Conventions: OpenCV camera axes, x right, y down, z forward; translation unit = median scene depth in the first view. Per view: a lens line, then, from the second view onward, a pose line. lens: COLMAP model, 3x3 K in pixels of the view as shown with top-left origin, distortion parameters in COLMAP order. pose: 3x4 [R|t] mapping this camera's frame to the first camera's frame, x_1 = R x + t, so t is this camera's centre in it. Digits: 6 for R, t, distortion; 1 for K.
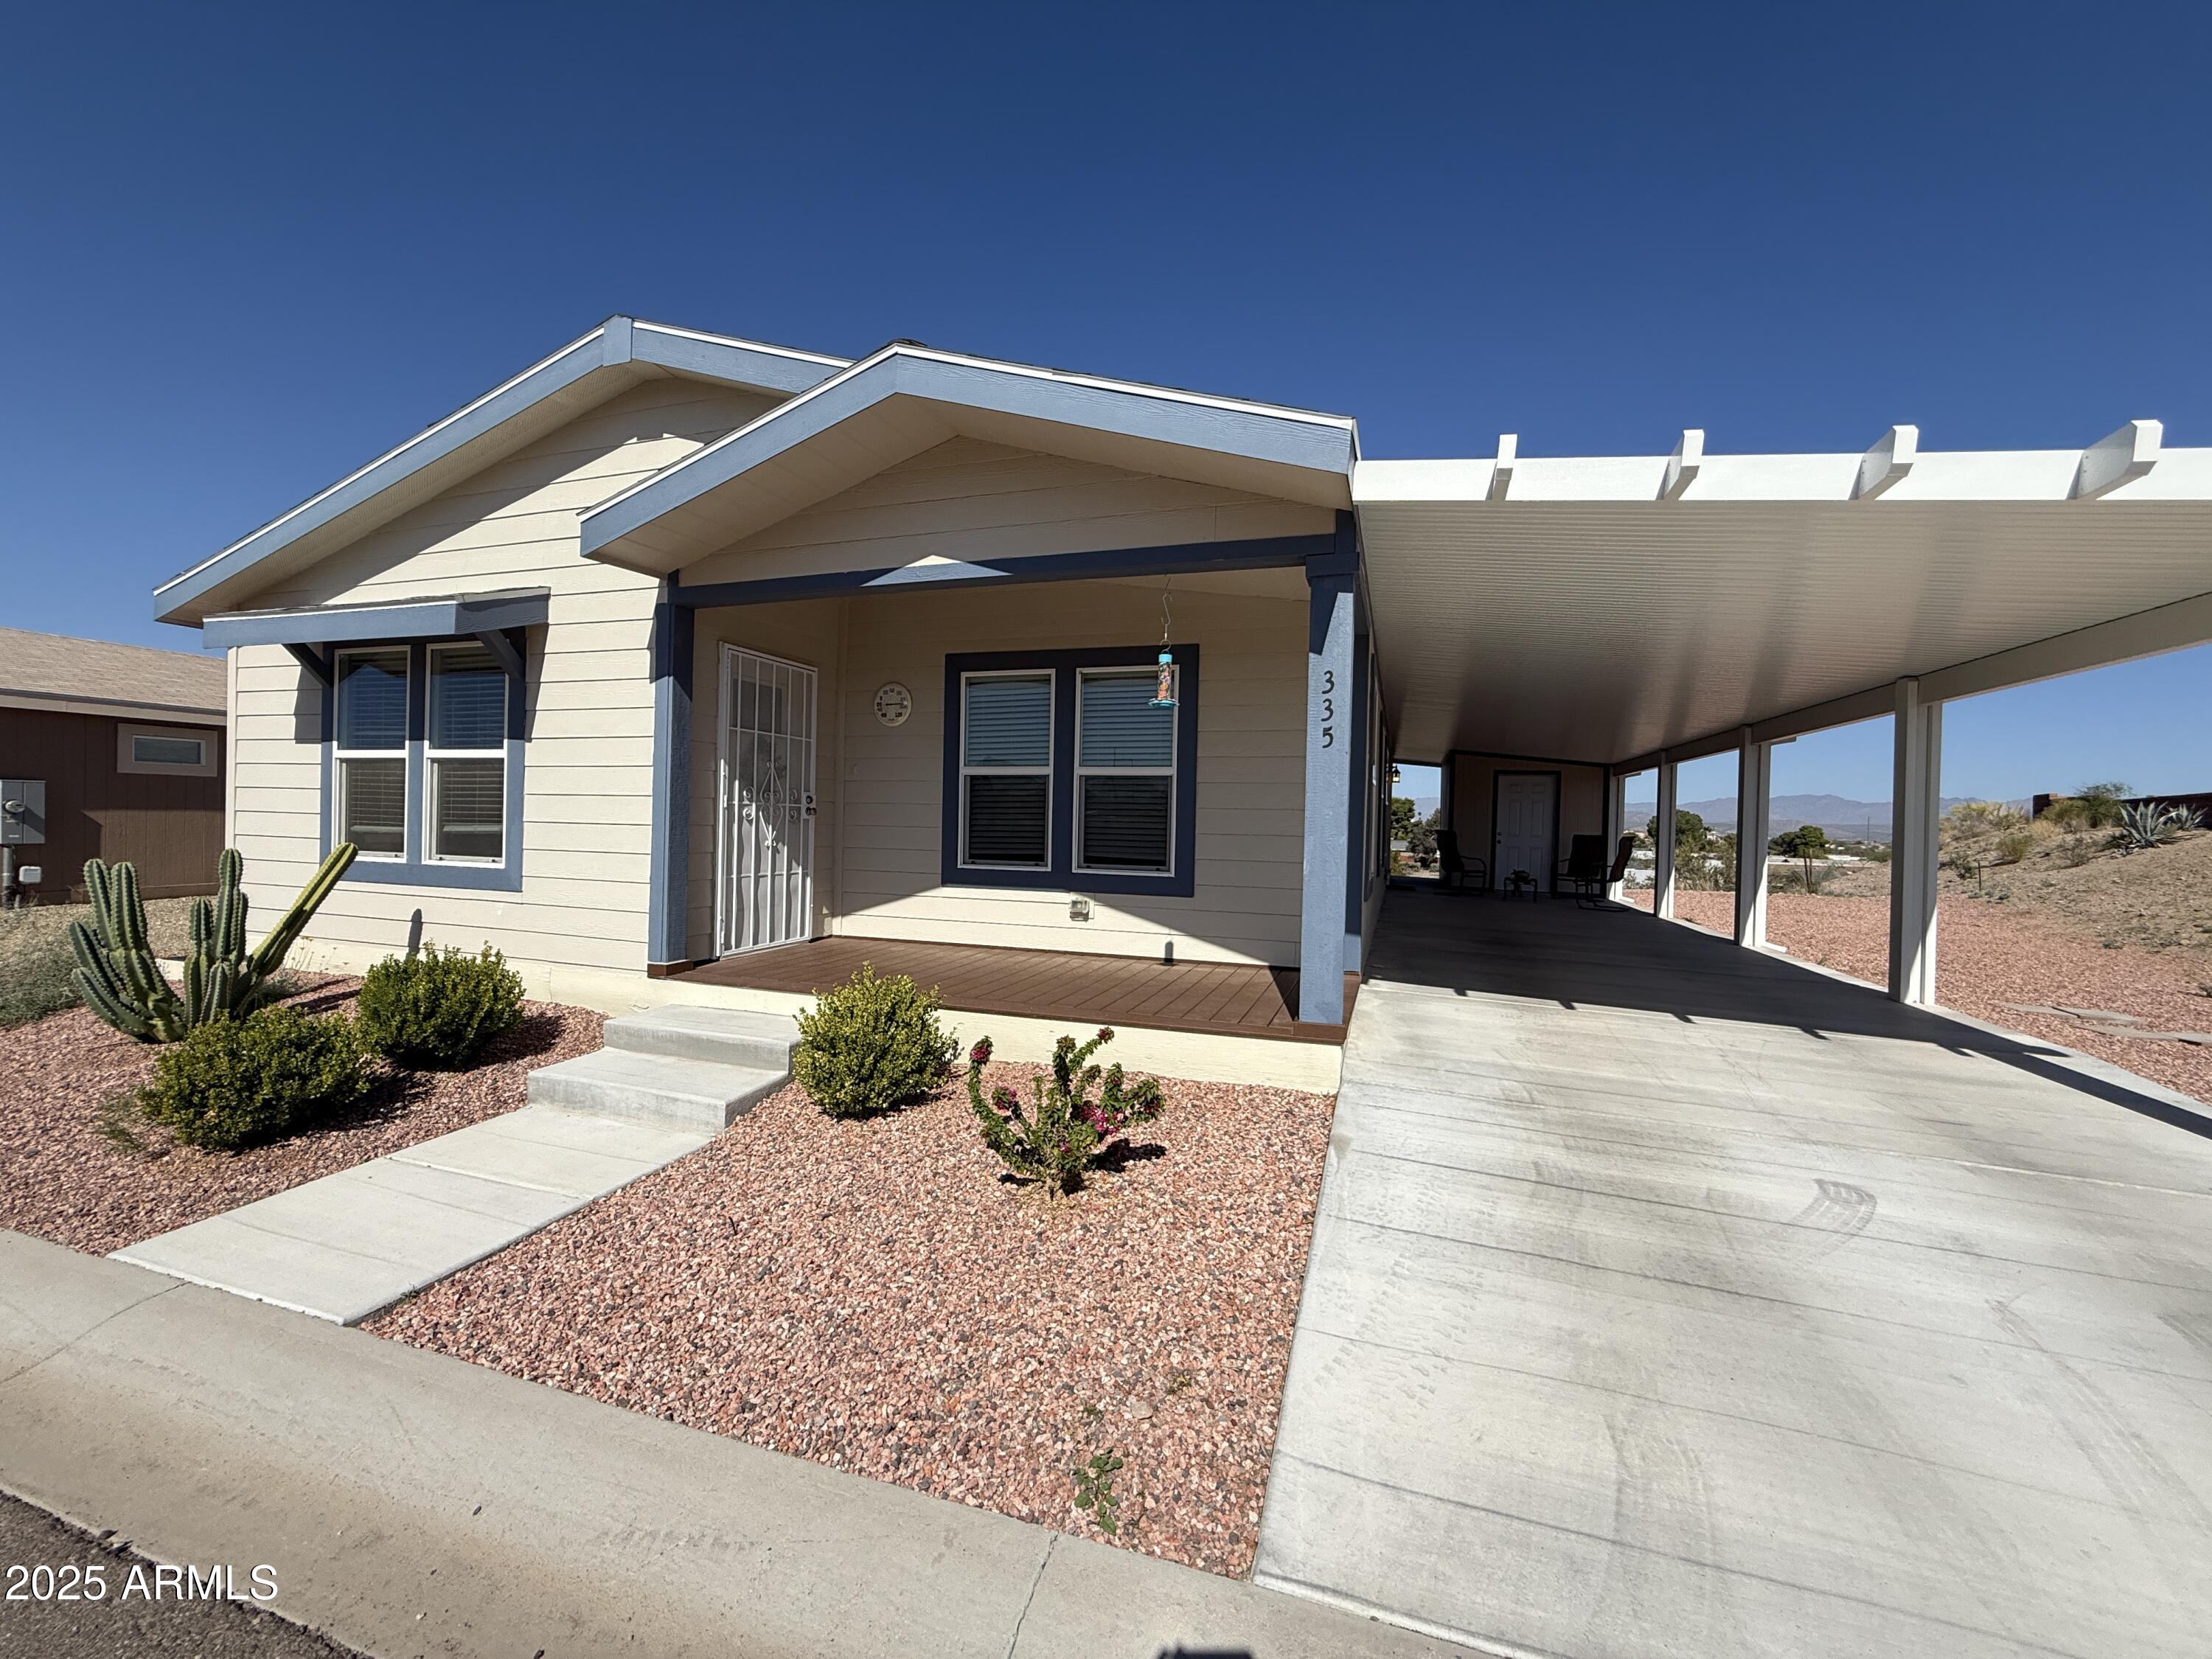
lens RADIAL K [[889.2, 0, 1101.9], [0, 889.2, 820.7], [0, 0, 1]] dist [-0.003692, 0.000159]
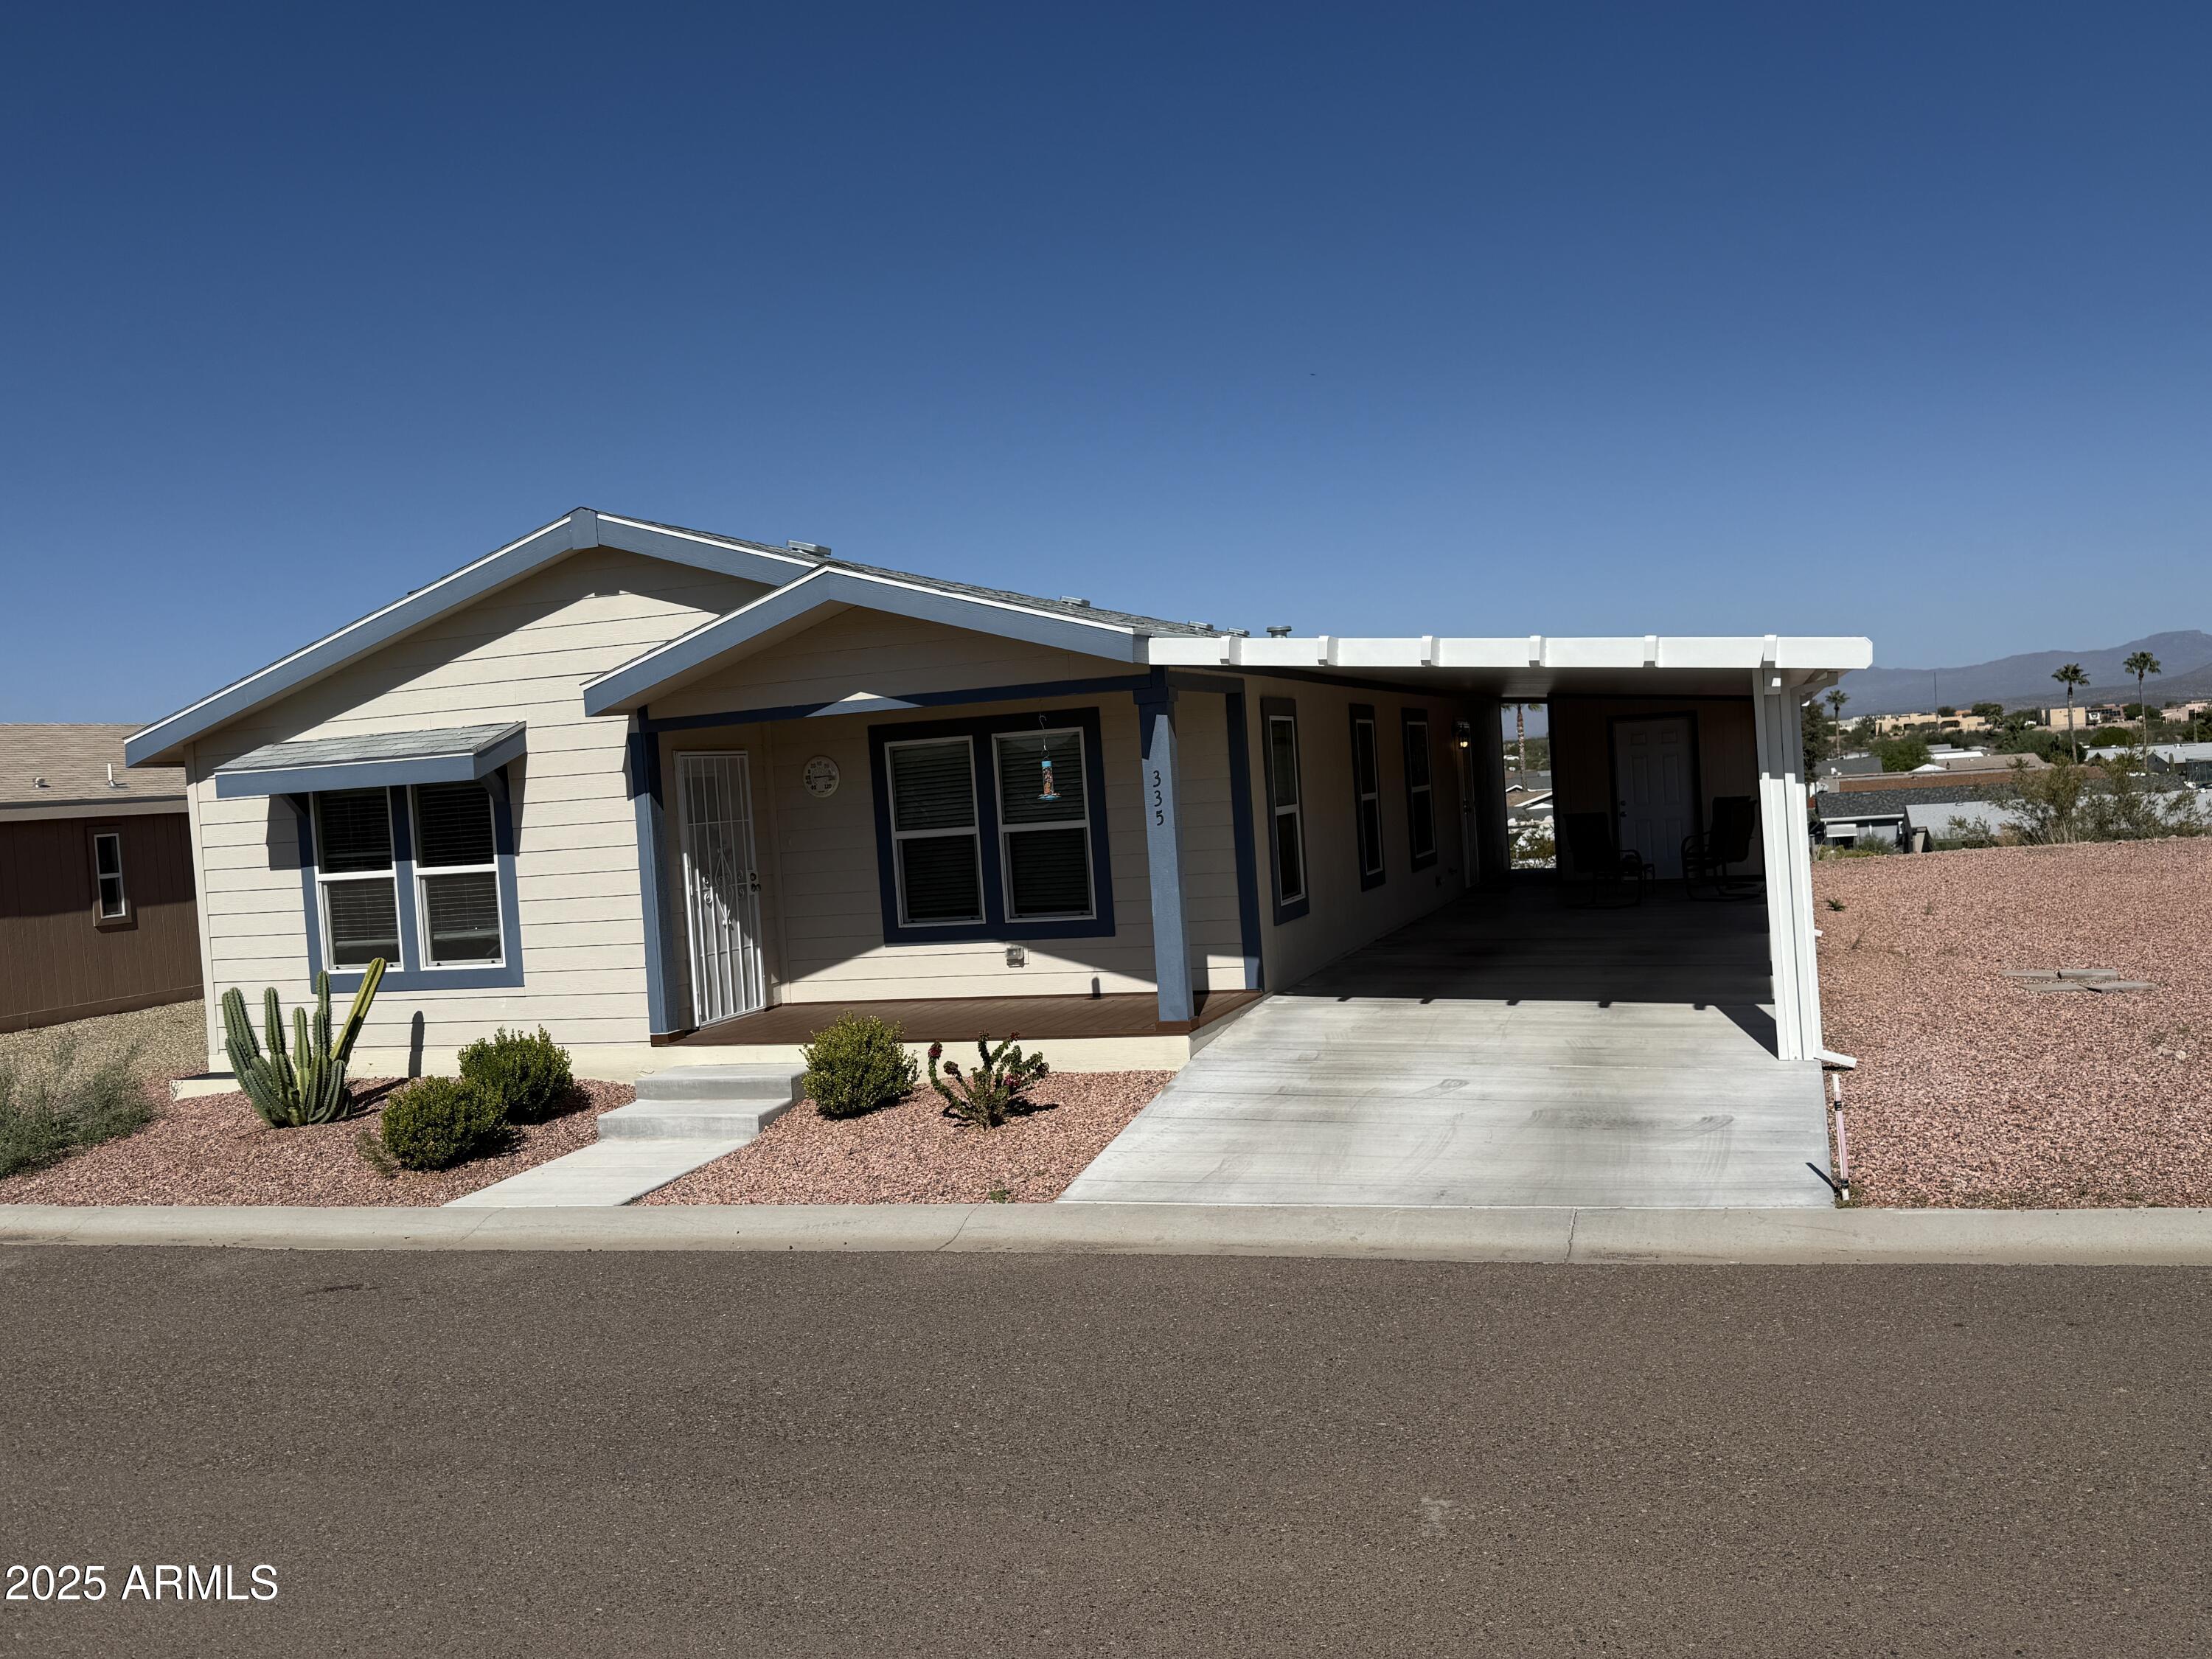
lens RADIAL K [[1813.1, 0, 1115.2], [0, 1813.1, 829.2], [0, 0, 1]] dist [0.081336, -0.007025]
pose [[0.995634, -0.091107, -0.020312, 0.174570], [0.091652, 0.995405, 0.027735, -0.117744], [0.017692, -0.029475, 0.999409, -1.350808]]
